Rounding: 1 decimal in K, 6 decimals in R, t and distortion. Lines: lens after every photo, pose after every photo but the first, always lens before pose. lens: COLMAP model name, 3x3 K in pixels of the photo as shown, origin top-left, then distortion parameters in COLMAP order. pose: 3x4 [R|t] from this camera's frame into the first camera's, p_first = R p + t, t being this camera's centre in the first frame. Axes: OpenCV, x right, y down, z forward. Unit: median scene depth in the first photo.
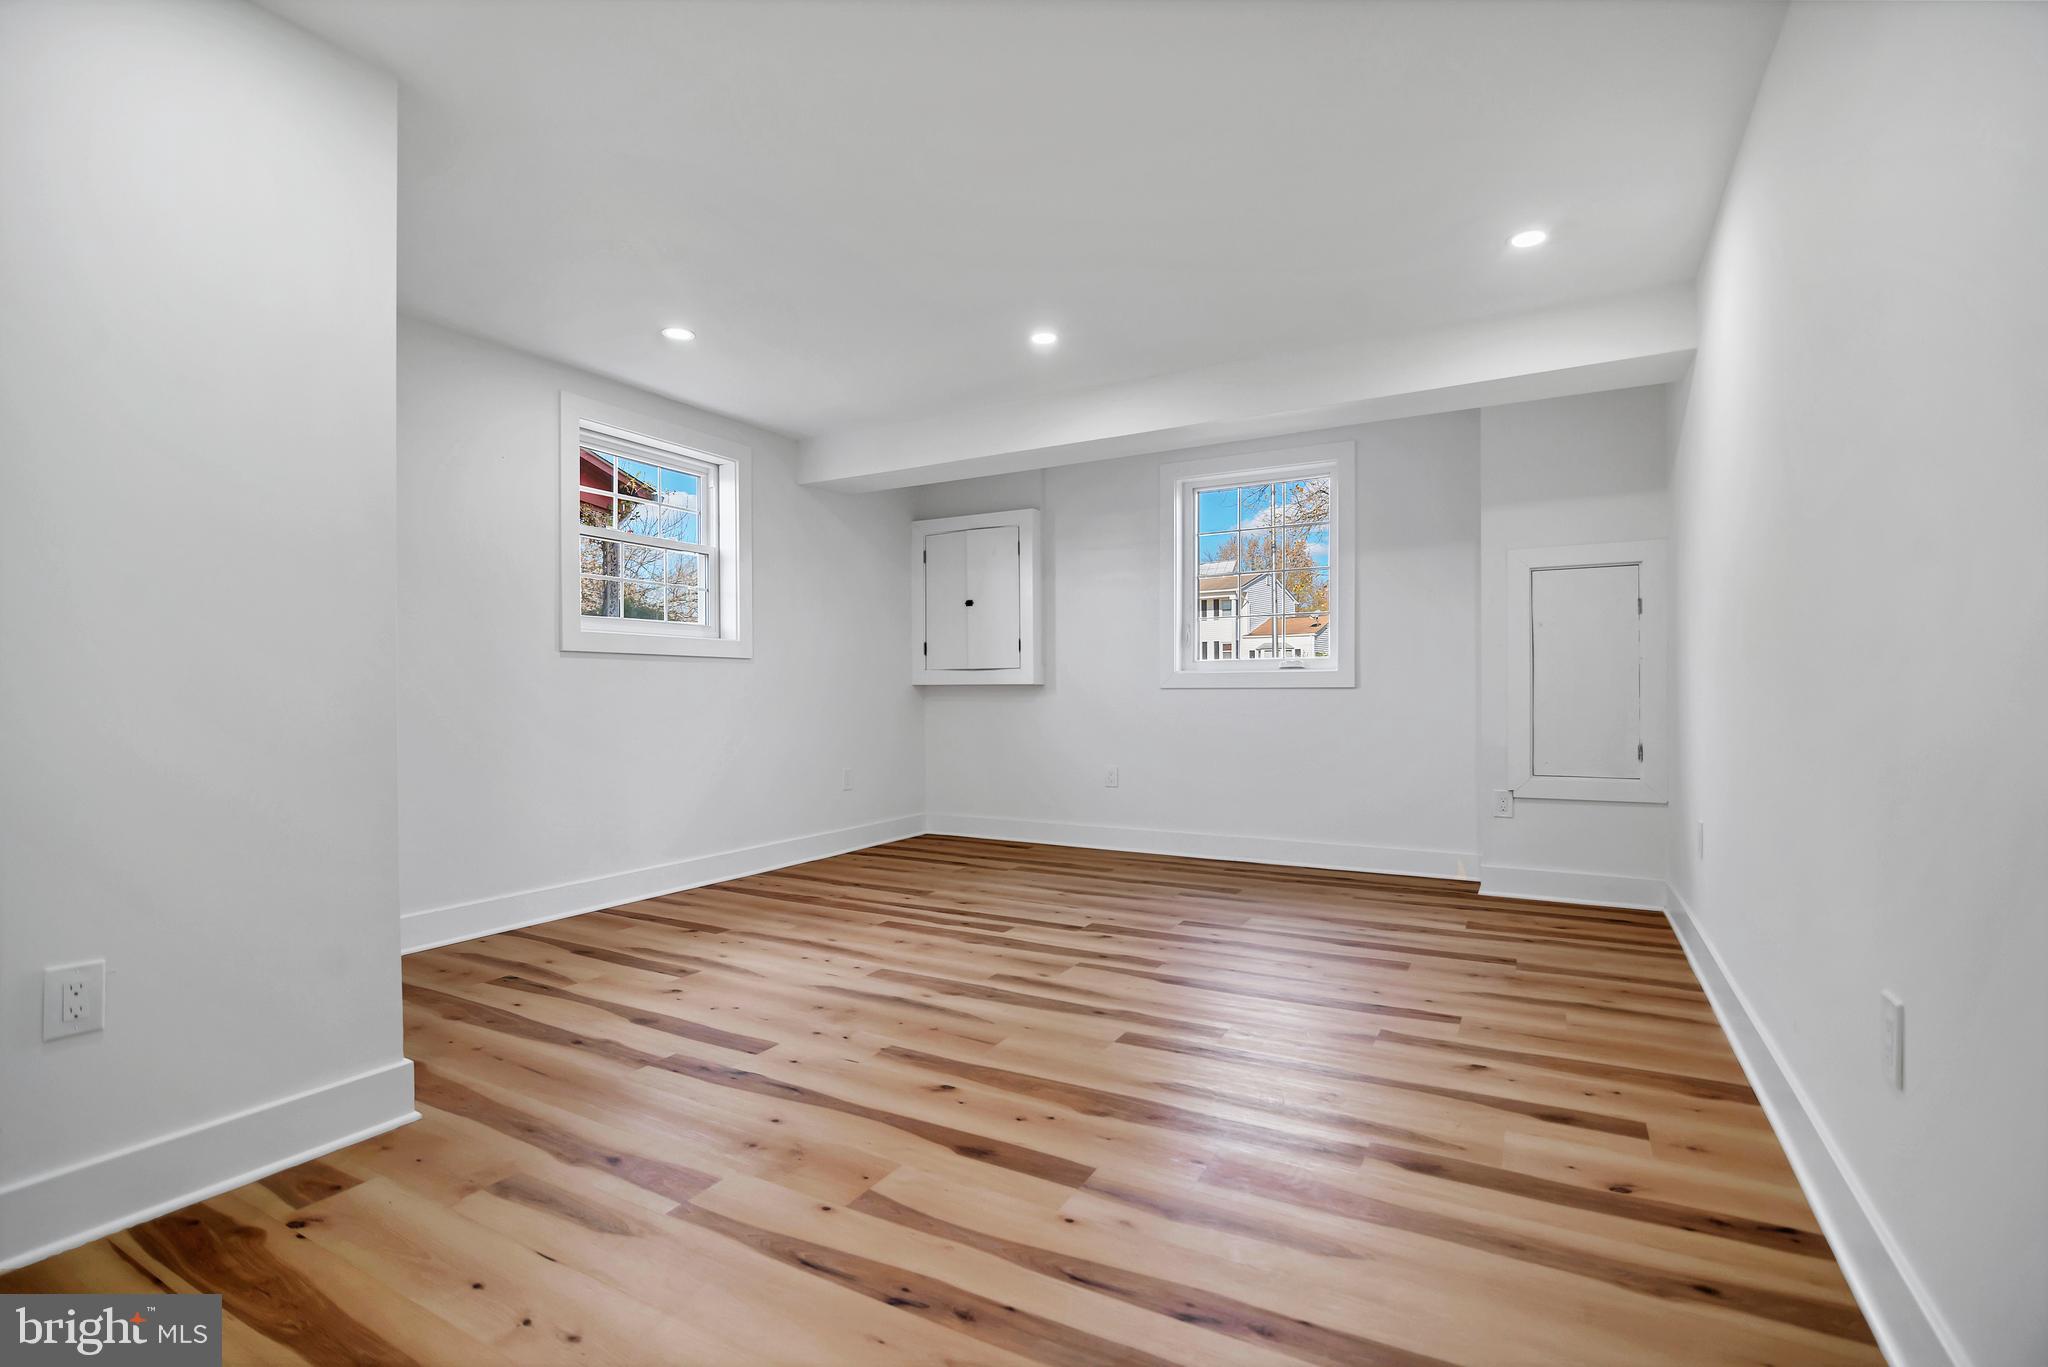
lens RADIAL K [[935.7, 0, 1022.7], [0, 935.7, 692.1], [0, 0, 1]] dist [0.013694, -0.000978]
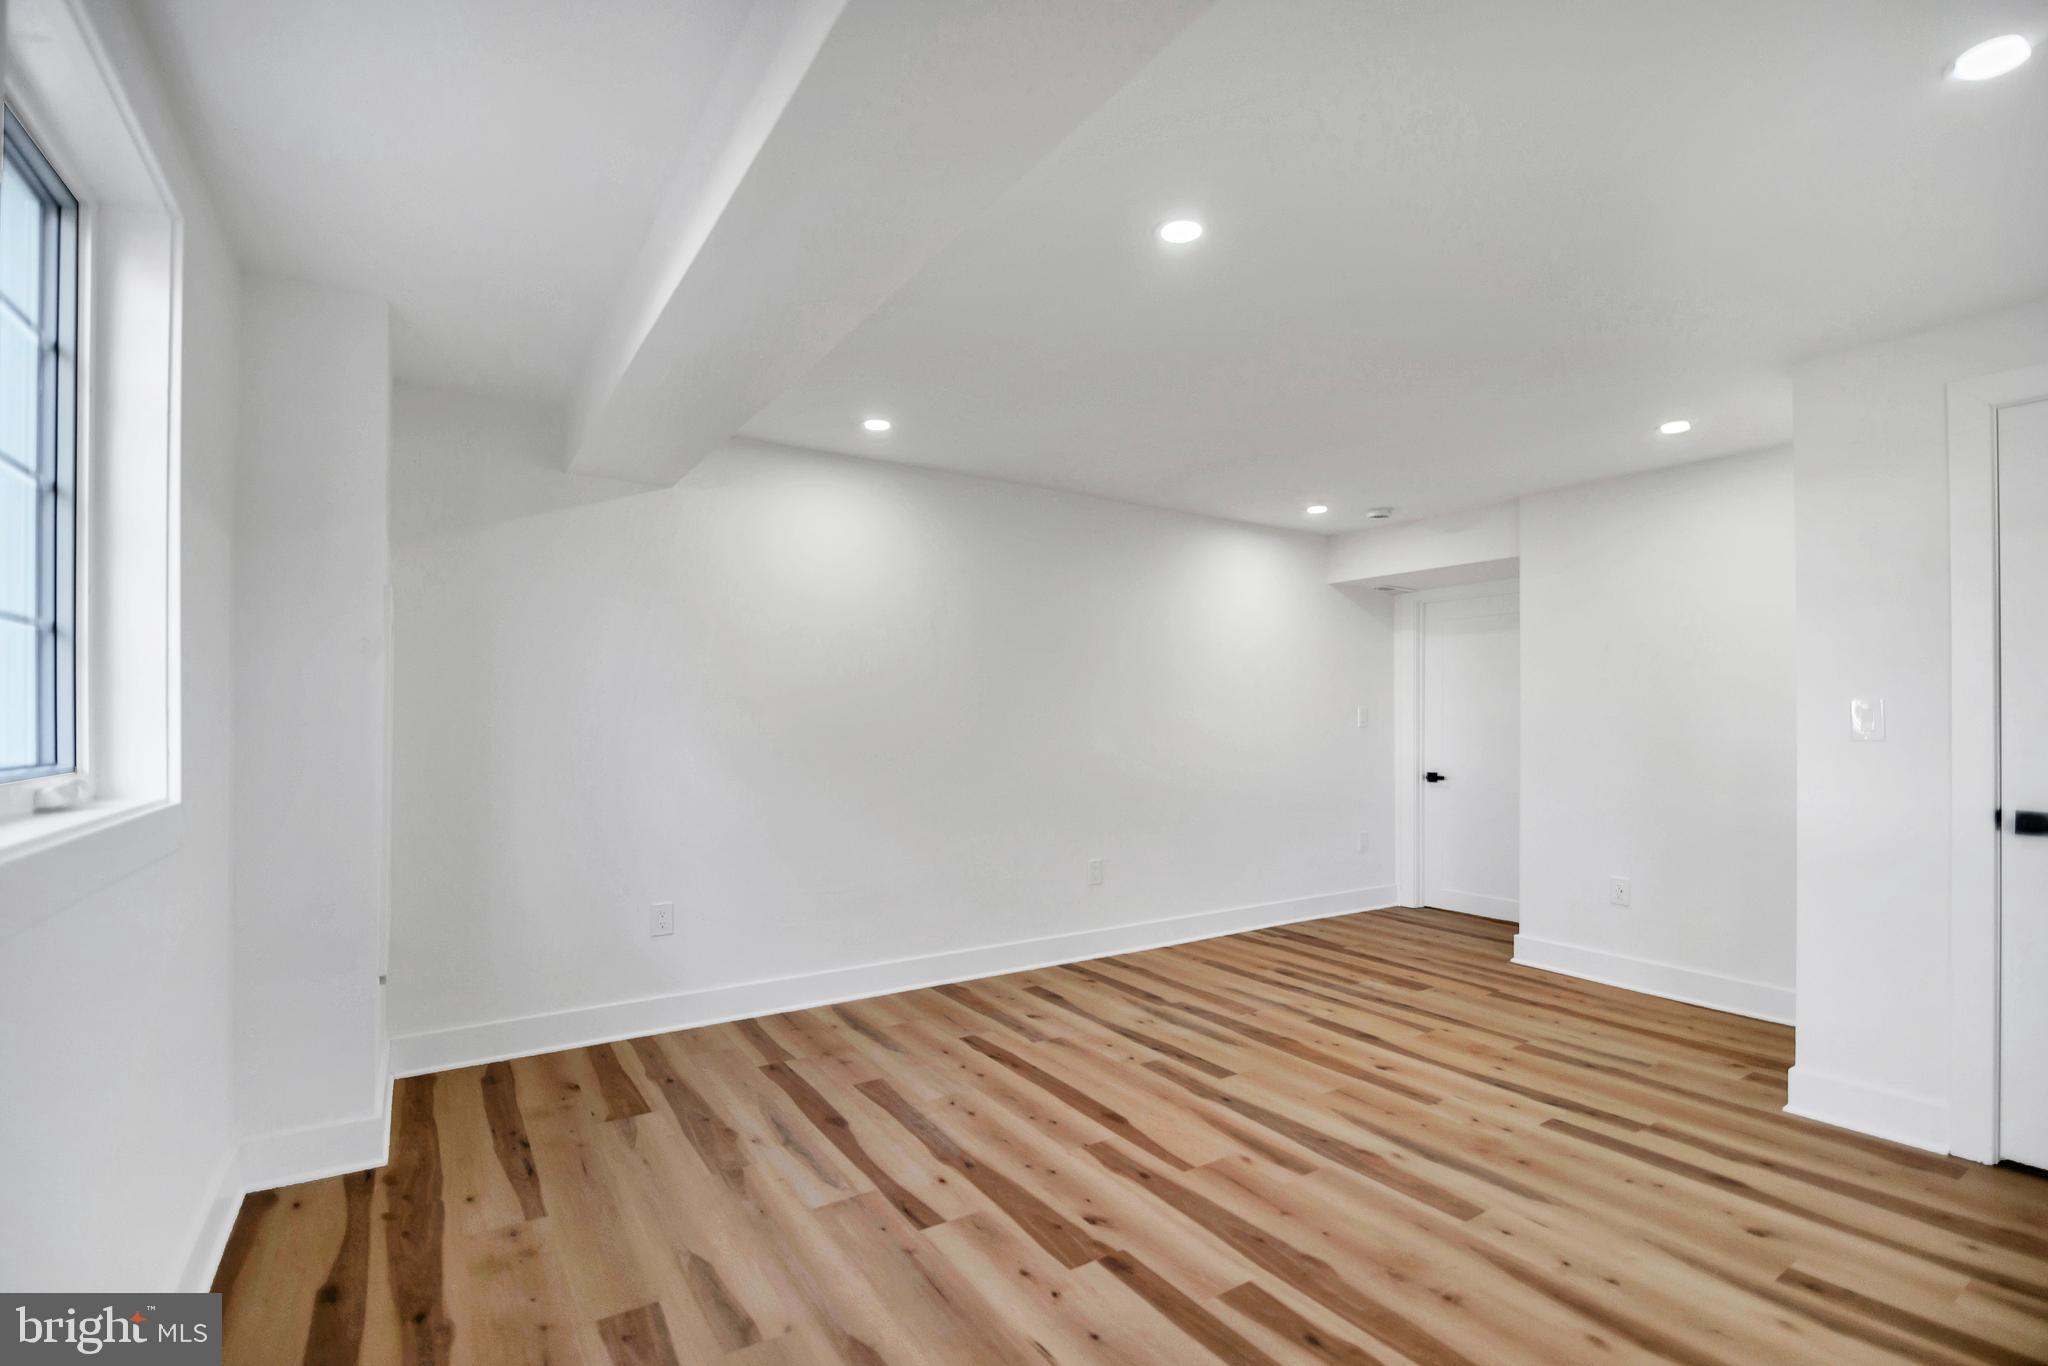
lens RADIAL K [[935.7, 0, 1023.3], [0, 935.7, 699.1], [0, 0, 1]] dist [0.013694, -0.000978]
pose [[-0.887219, 0.008361, 0.461273, -0.208099], [-0.001114, 0.999794, -0.020264, -0.095226], [-0.461348, -0.018492, -0.887027, 2.017404]]
